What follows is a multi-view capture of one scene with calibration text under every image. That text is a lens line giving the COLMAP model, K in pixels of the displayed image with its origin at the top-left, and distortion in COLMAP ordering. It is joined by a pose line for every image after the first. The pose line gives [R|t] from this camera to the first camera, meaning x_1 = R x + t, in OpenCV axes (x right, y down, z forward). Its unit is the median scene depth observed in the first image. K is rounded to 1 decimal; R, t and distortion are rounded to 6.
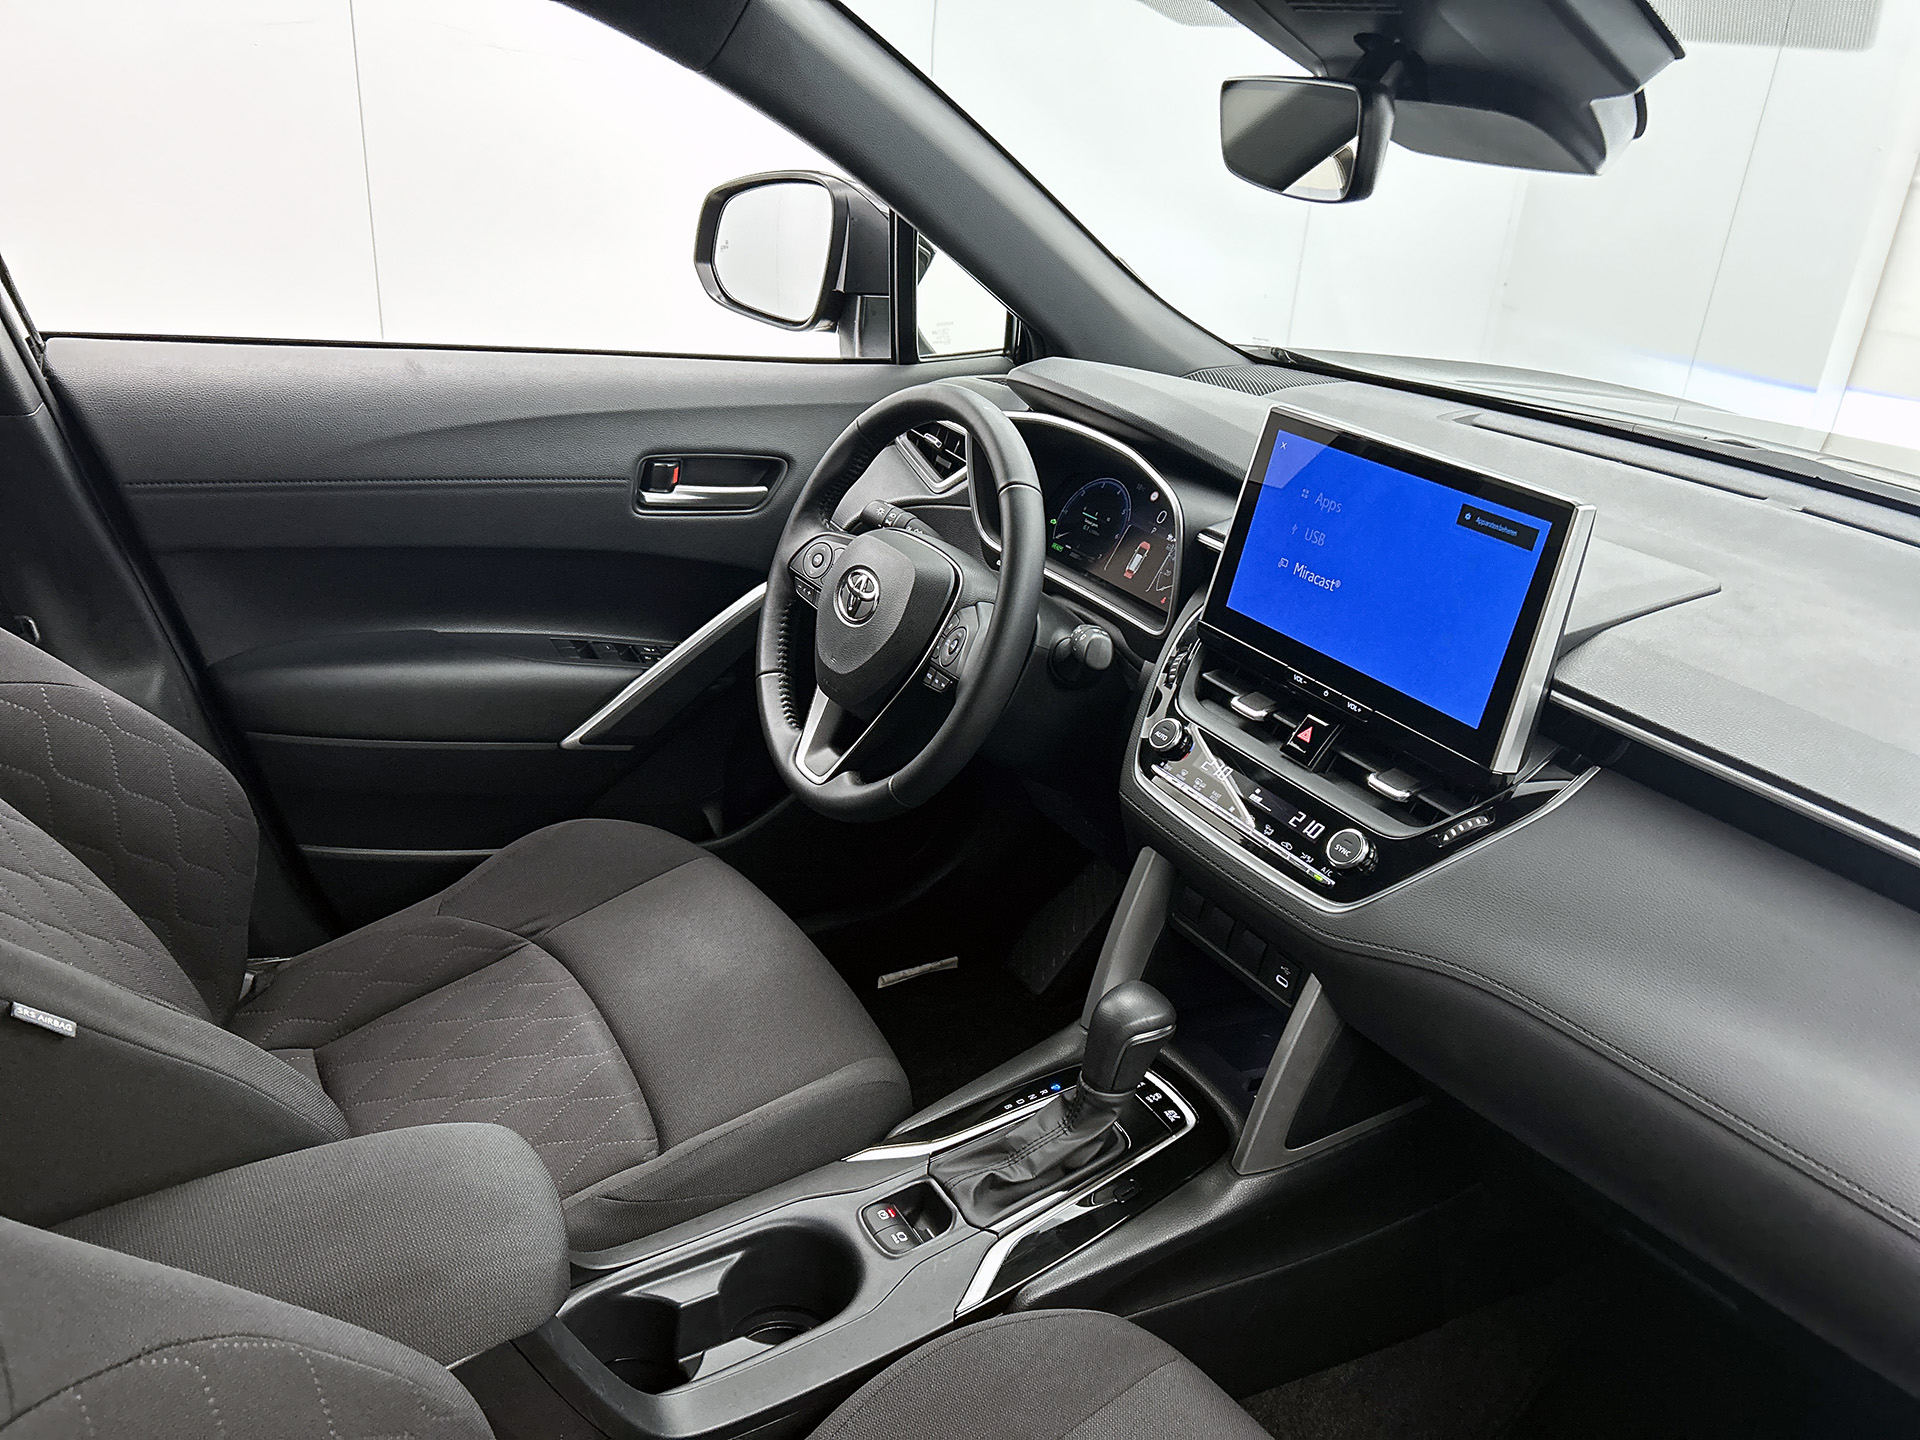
lens RADIAL K [[1437.4, 0, 940.6], [0, 1437.4, 729.6], [0, 0, 1]] dist [0.056584, -0.054035]
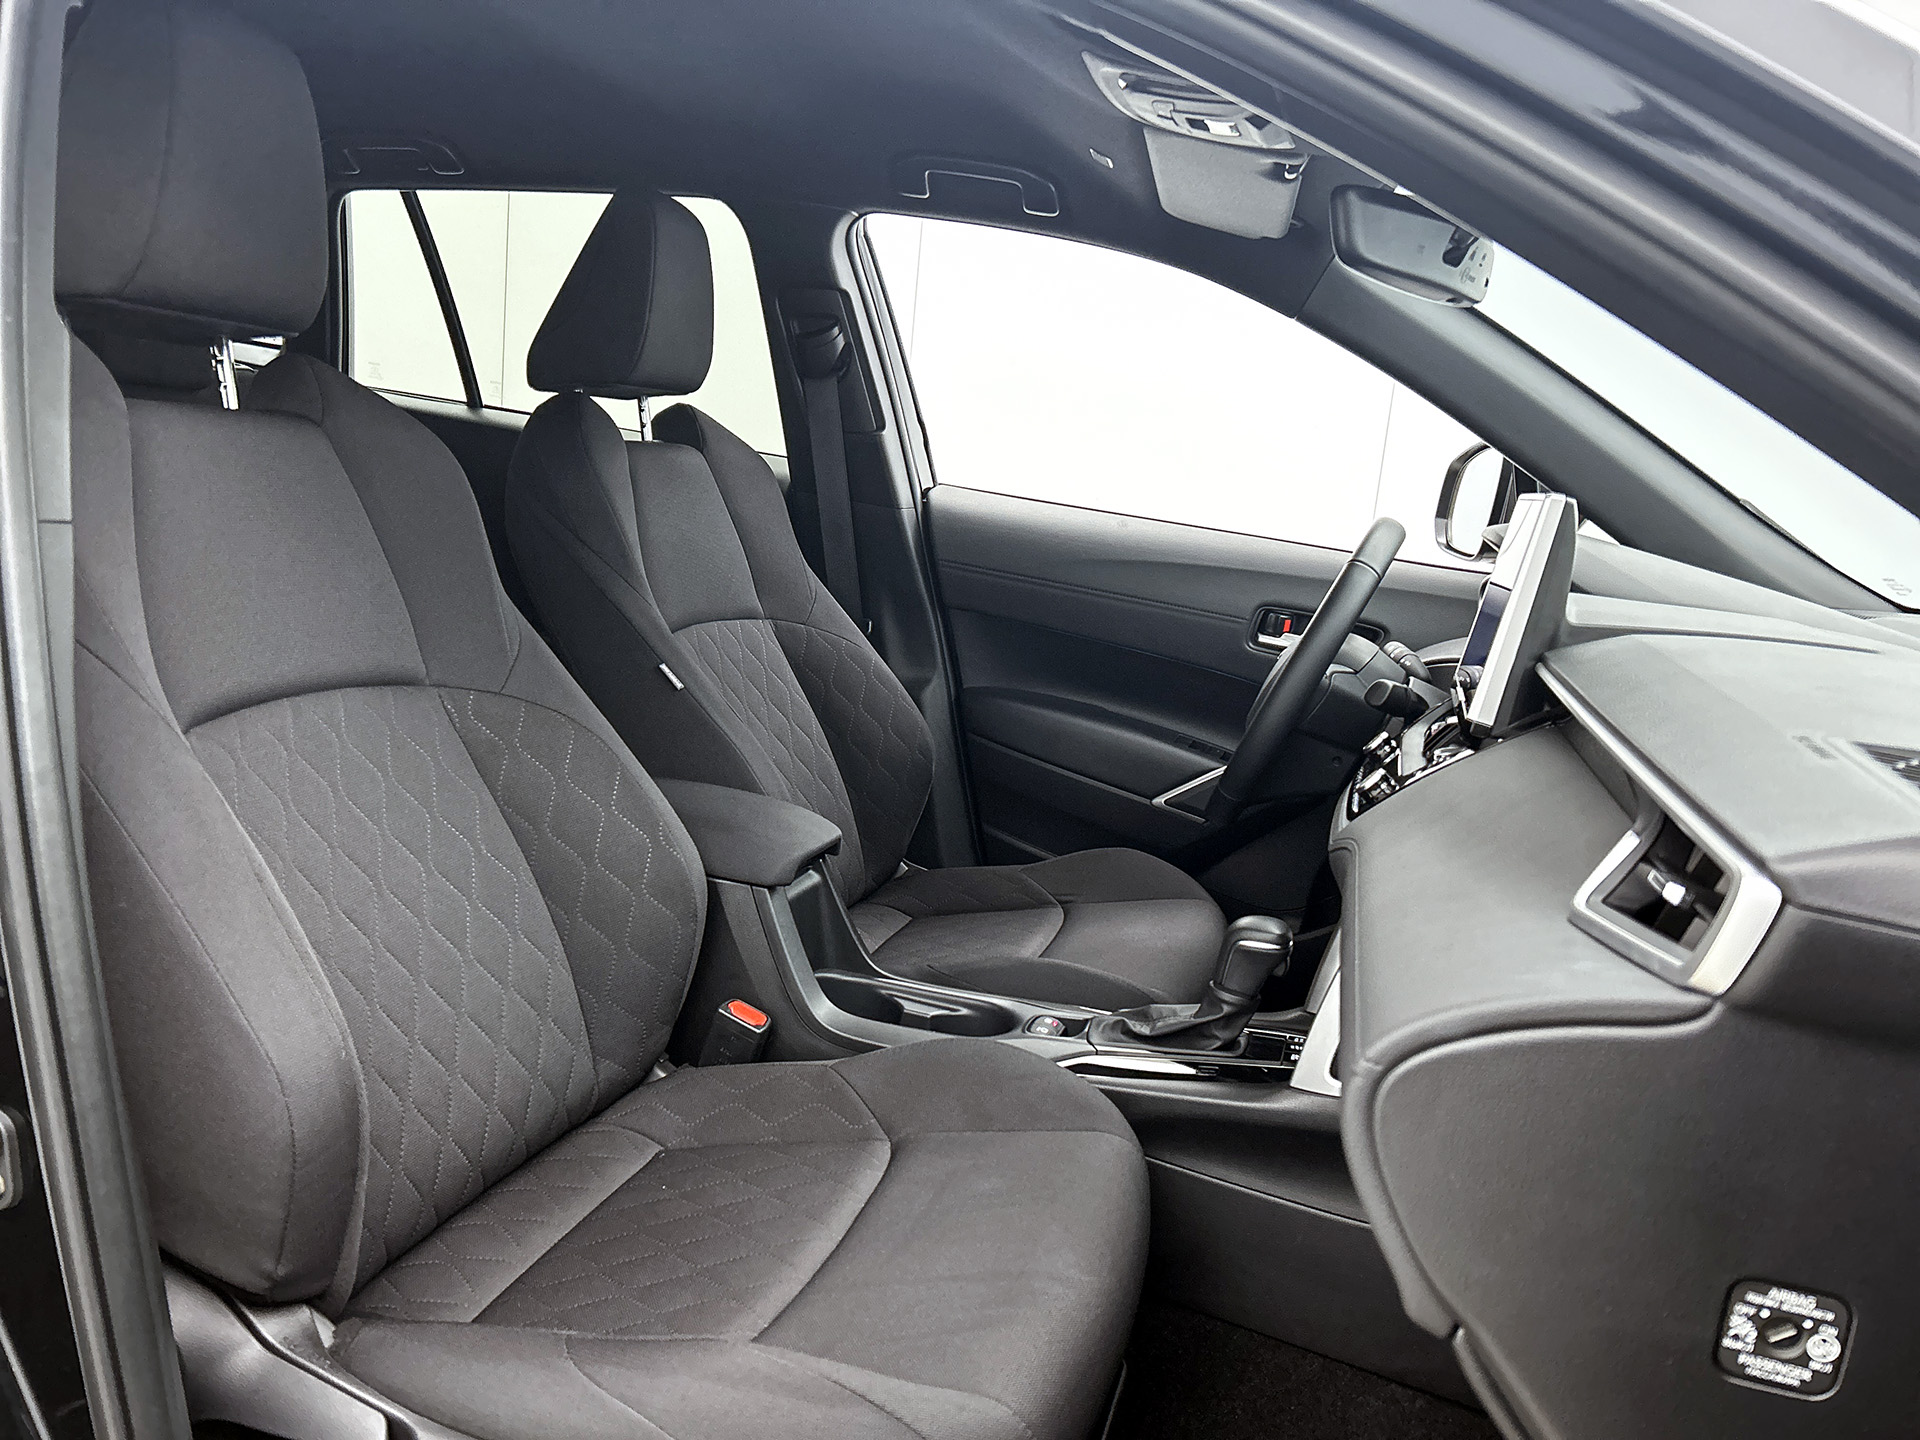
lens RADIAL K [[1437.4, 0, 940.1], [0, 1437.4, 714.7], [0, 0, 1]] dist [0.056584, -0.054035]
pose [[0.657455, 0.126408, -0.742815, 0.620727], [-0.355543, 0.921222, -0.157918, 0.227893], [0.664335, 0.367927, 0.650606, -0.042894]]
